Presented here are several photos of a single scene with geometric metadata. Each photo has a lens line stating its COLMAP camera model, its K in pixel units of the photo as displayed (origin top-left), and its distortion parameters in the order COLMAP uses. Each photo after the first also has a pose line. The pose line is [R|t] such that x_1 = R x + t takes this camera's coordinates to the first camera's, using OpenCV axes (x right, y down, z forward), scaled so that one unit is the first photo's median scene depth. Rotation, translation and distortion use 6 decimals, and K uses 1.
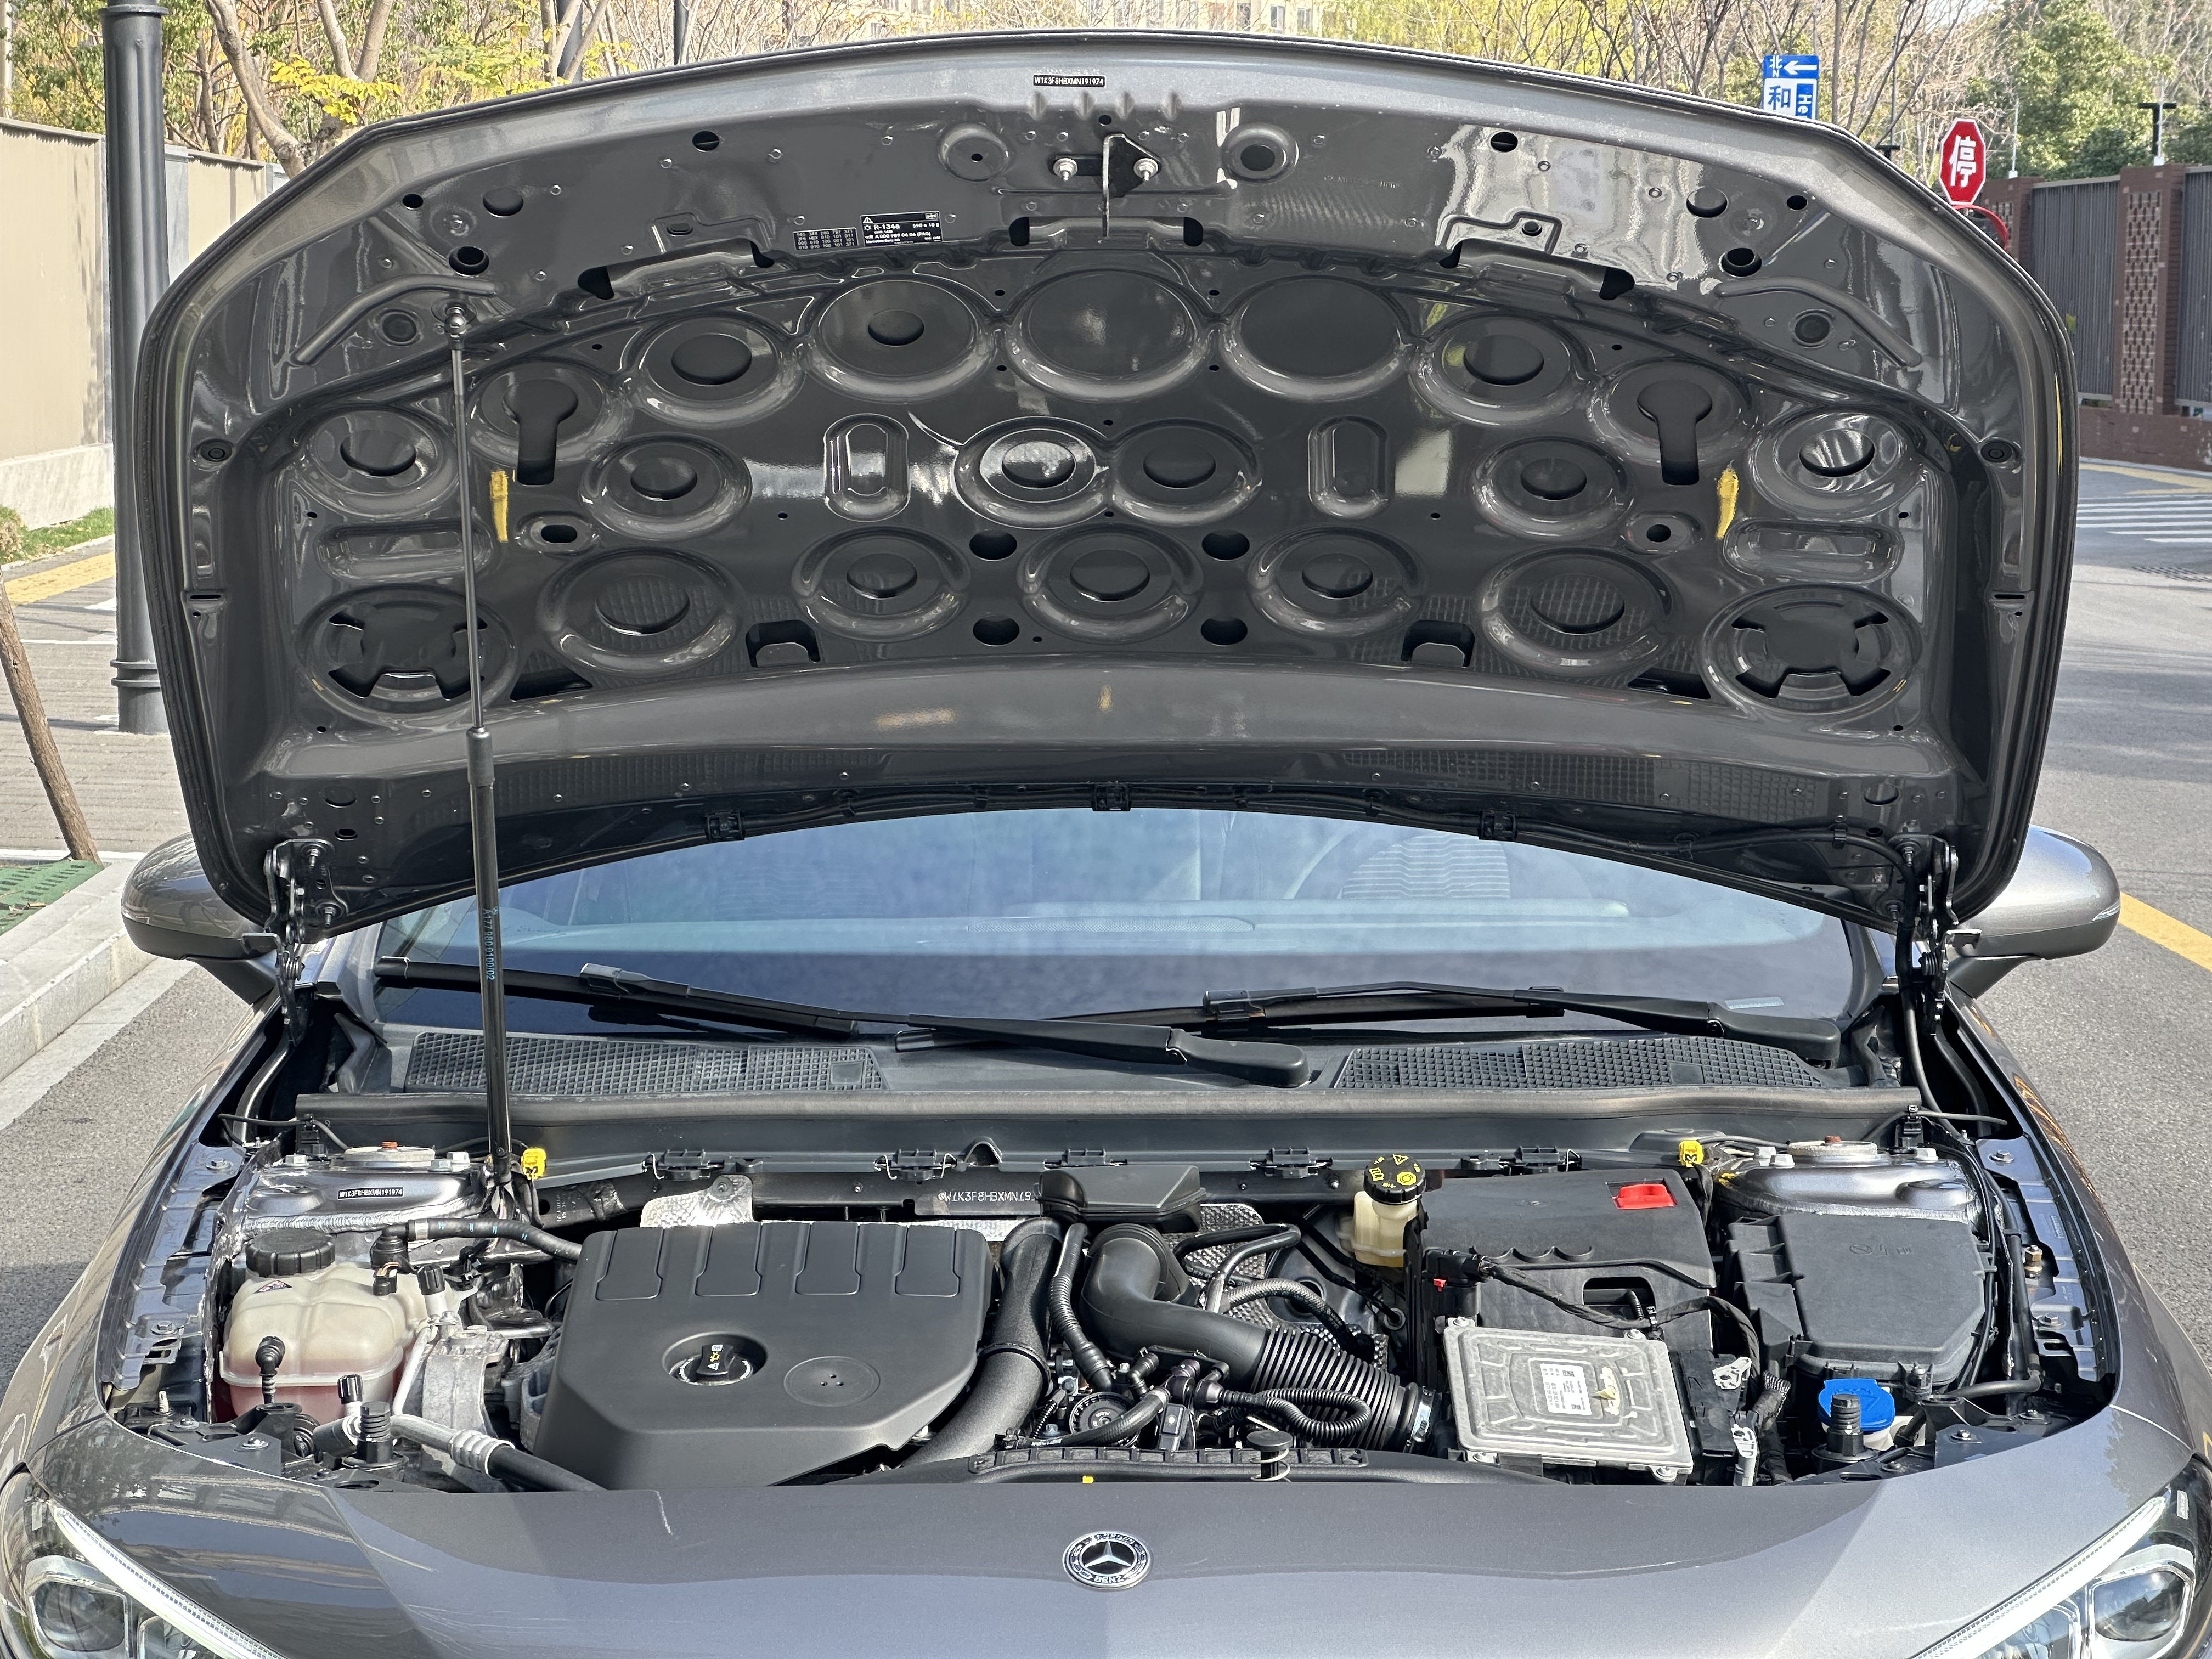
lens RADIAL K [[4885.7, 0, 1160.1], [0, 4885.7, 812.4], [0, 0, 1]] dist [0.204395, 0.000000]
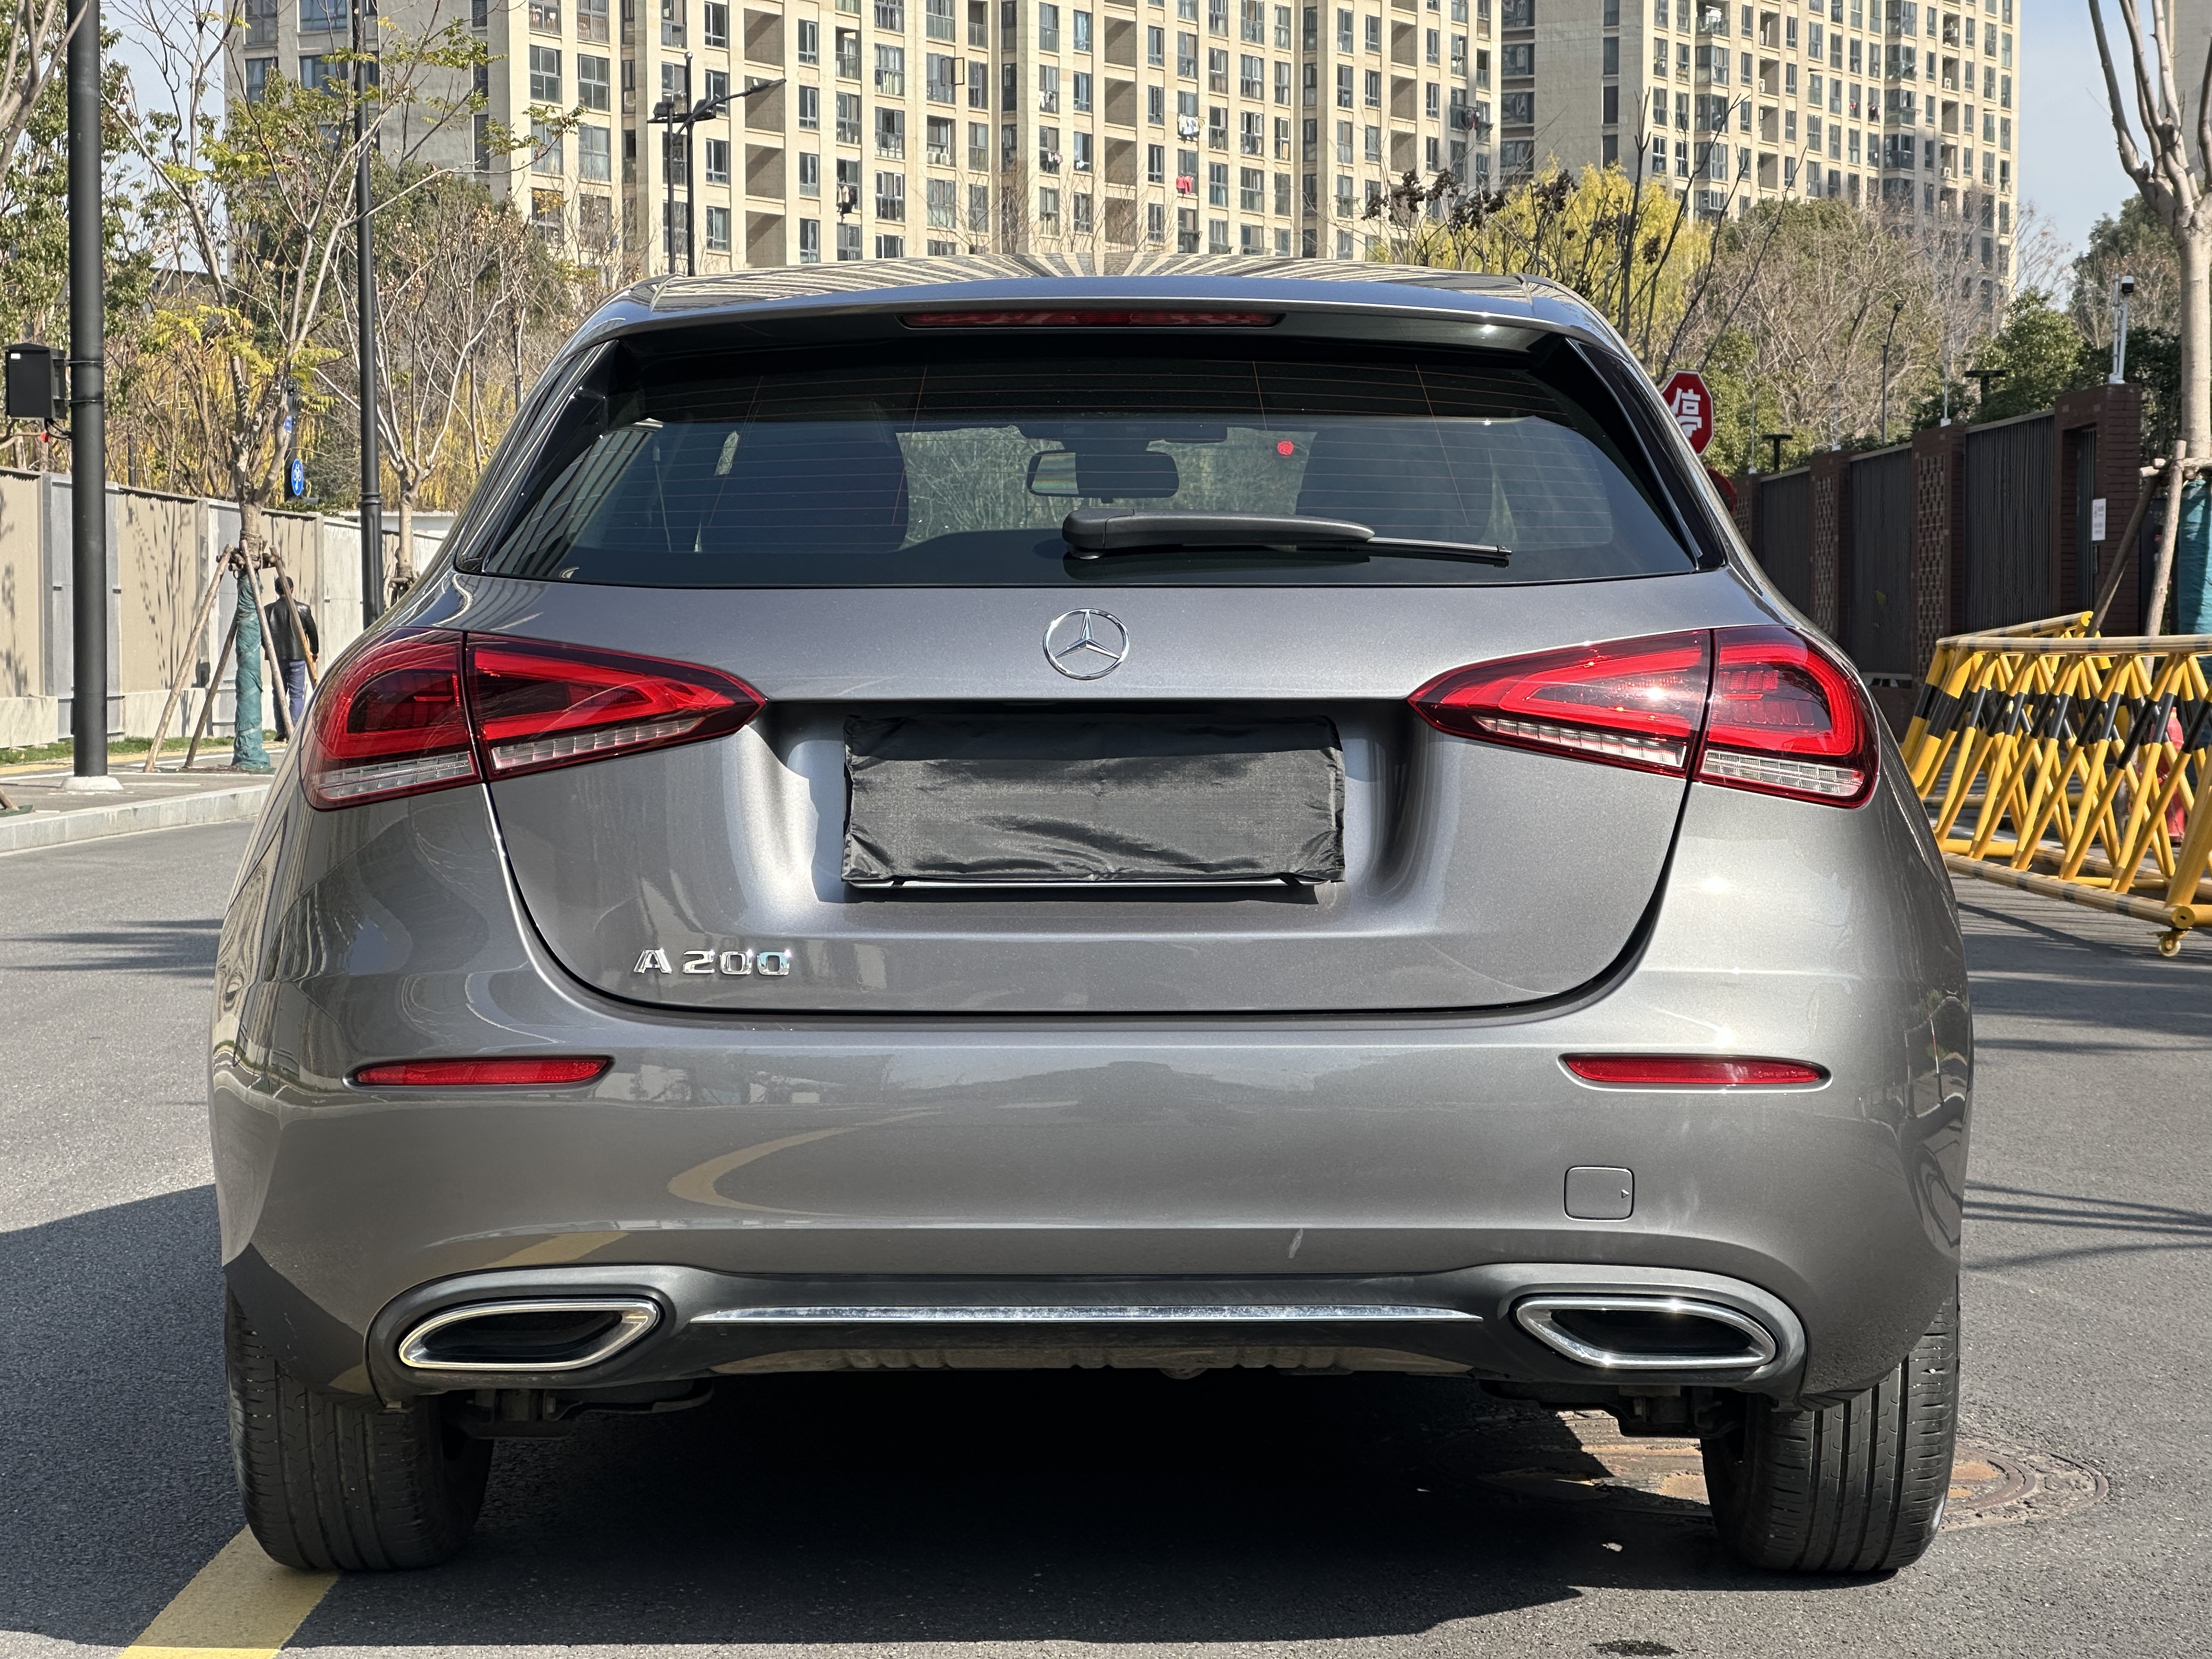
lens RADIAL K [[4885.7, 0, 1121.8], [0, 4885.7, 830.5], [0, 0, 1]] dist [0.204395, 0.000000]
pose [[0.999256, -0.012806, -0.036378, 0.080391], [0.010329, 0.997666, -0.067496, 0.006091], [0.037157, 0.067070, 0.997056, 0.074316]]
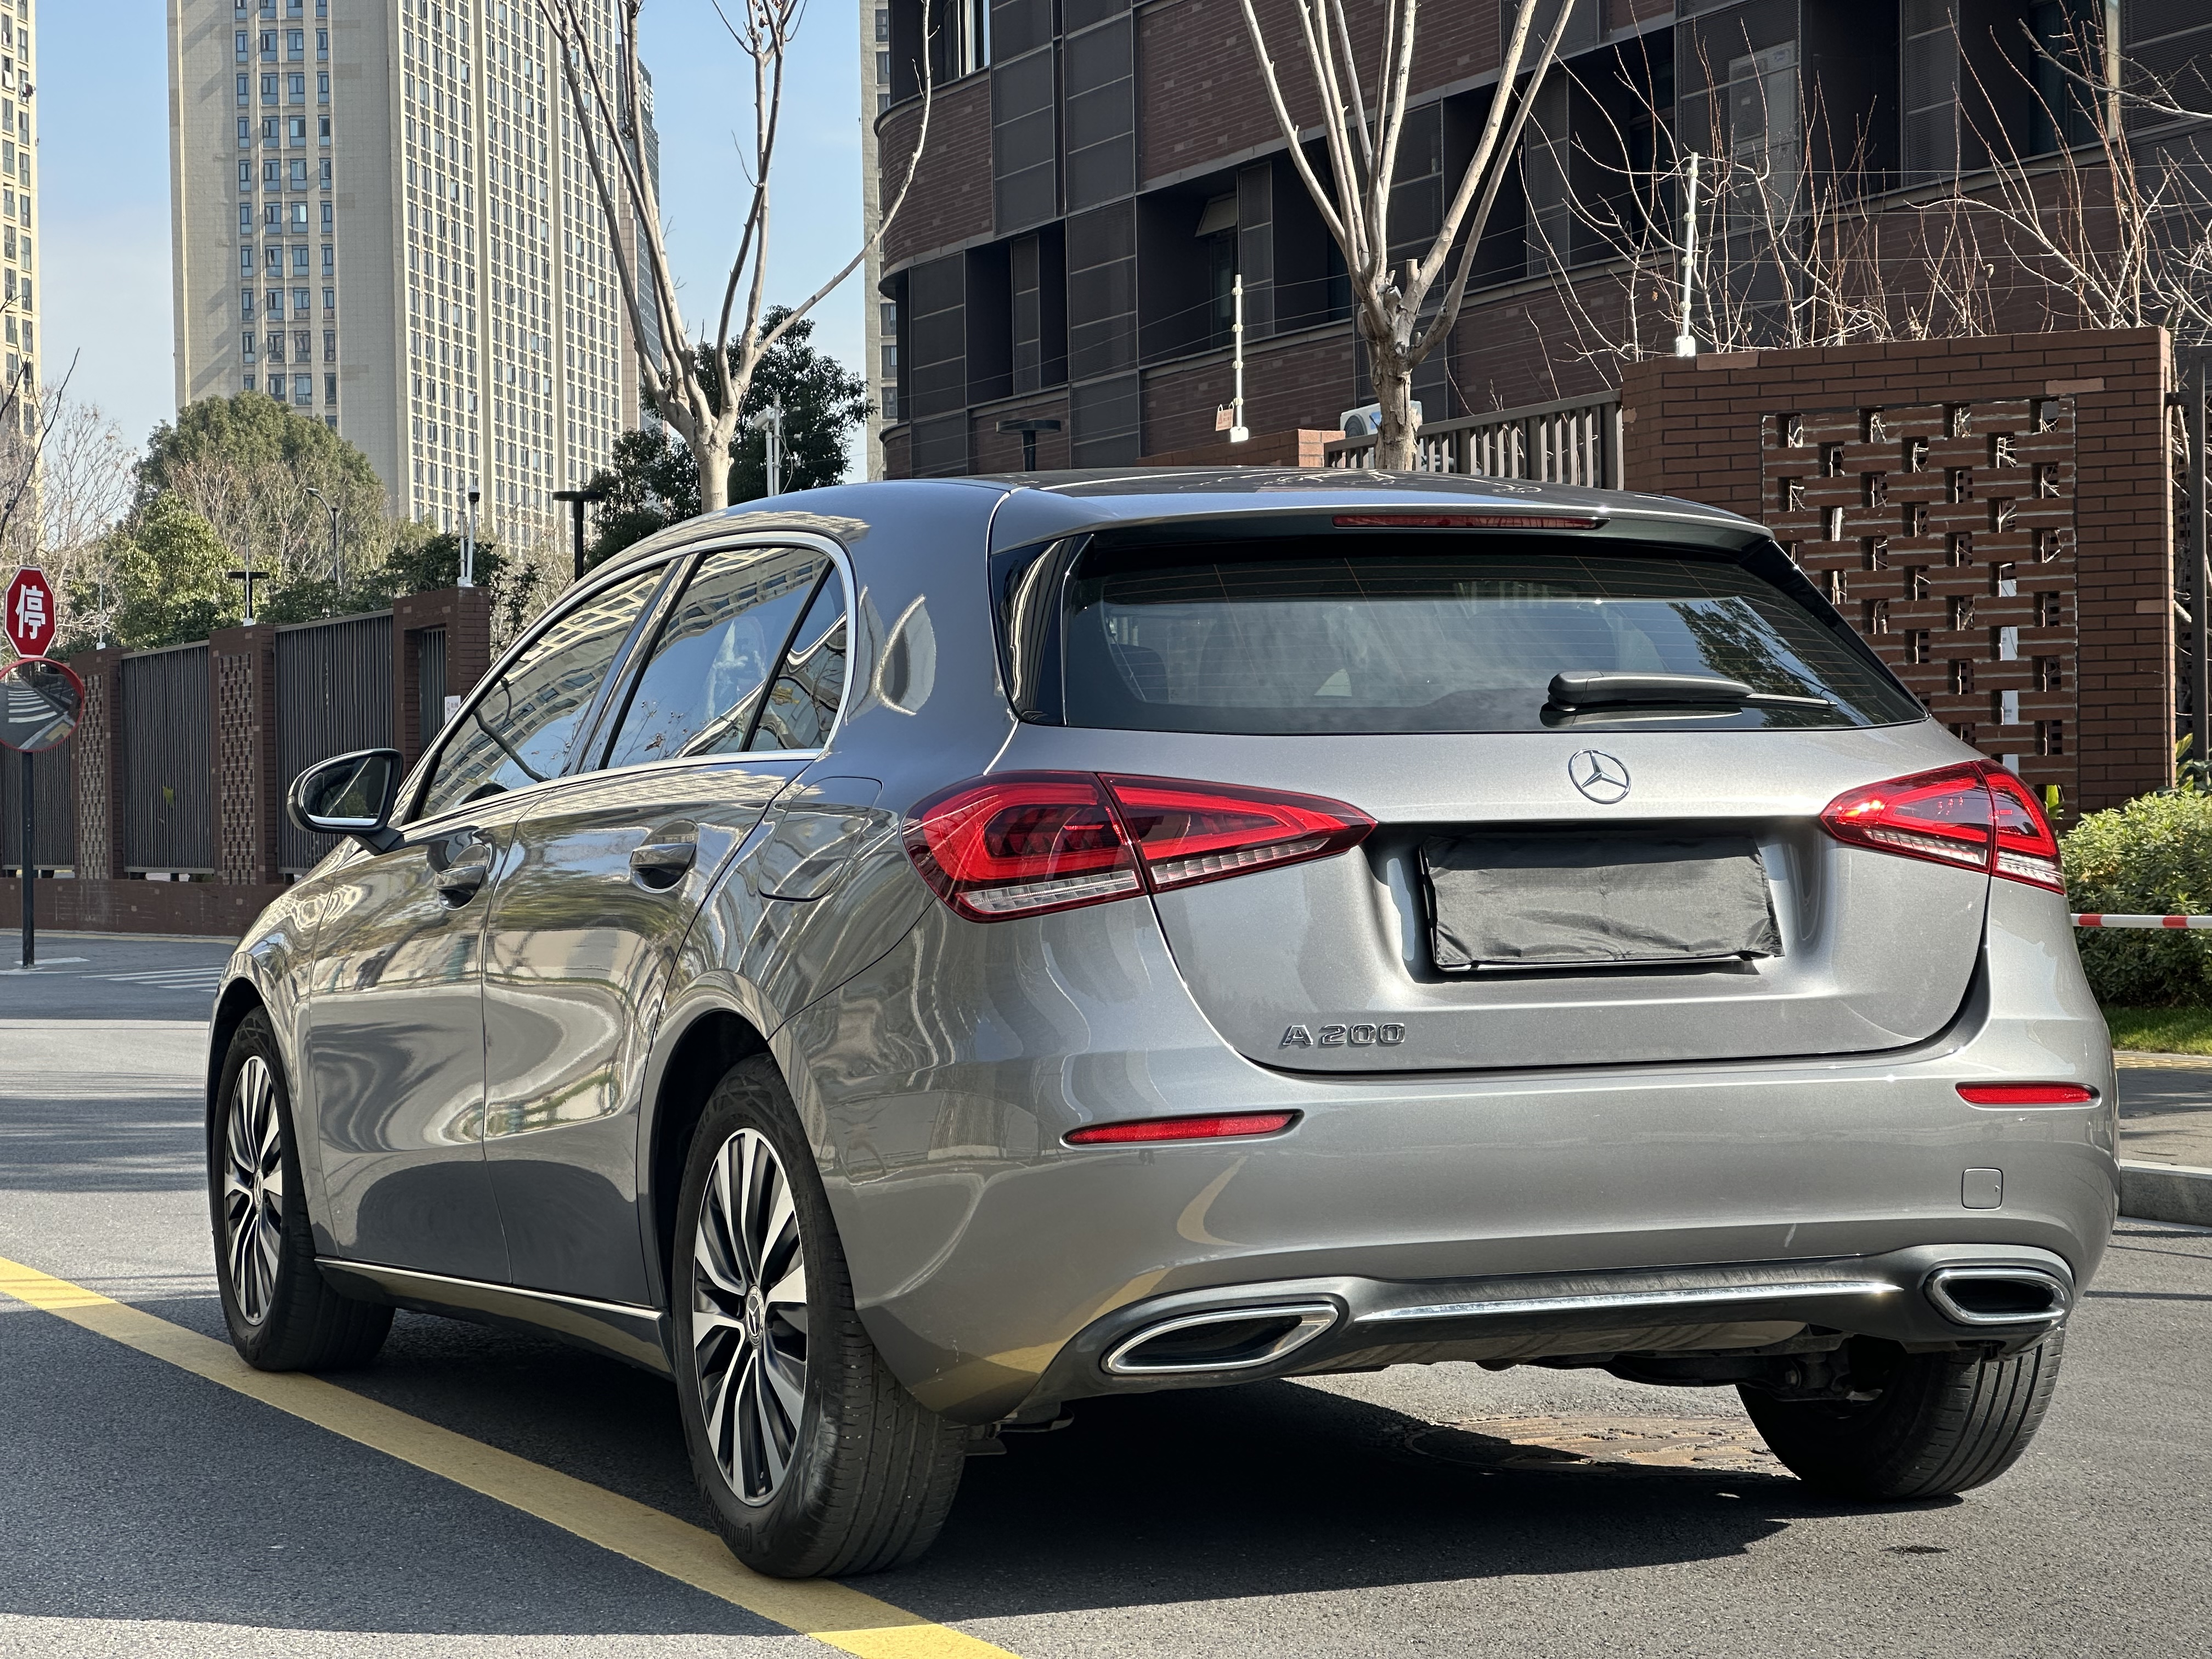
lens RADIAL K [[4885.7, 0, 1125.5], [0, 4885.7, 818.3], [0, 0, 1]] dist [0.204395, 0.000000]
pose [[0.933803, -0.027526, 0.356727, 0.020123], [0.065675, 0.993282, -0.095274, 0.007969], [-0.351708, 0.112395, 0.929338, 0.059533]]
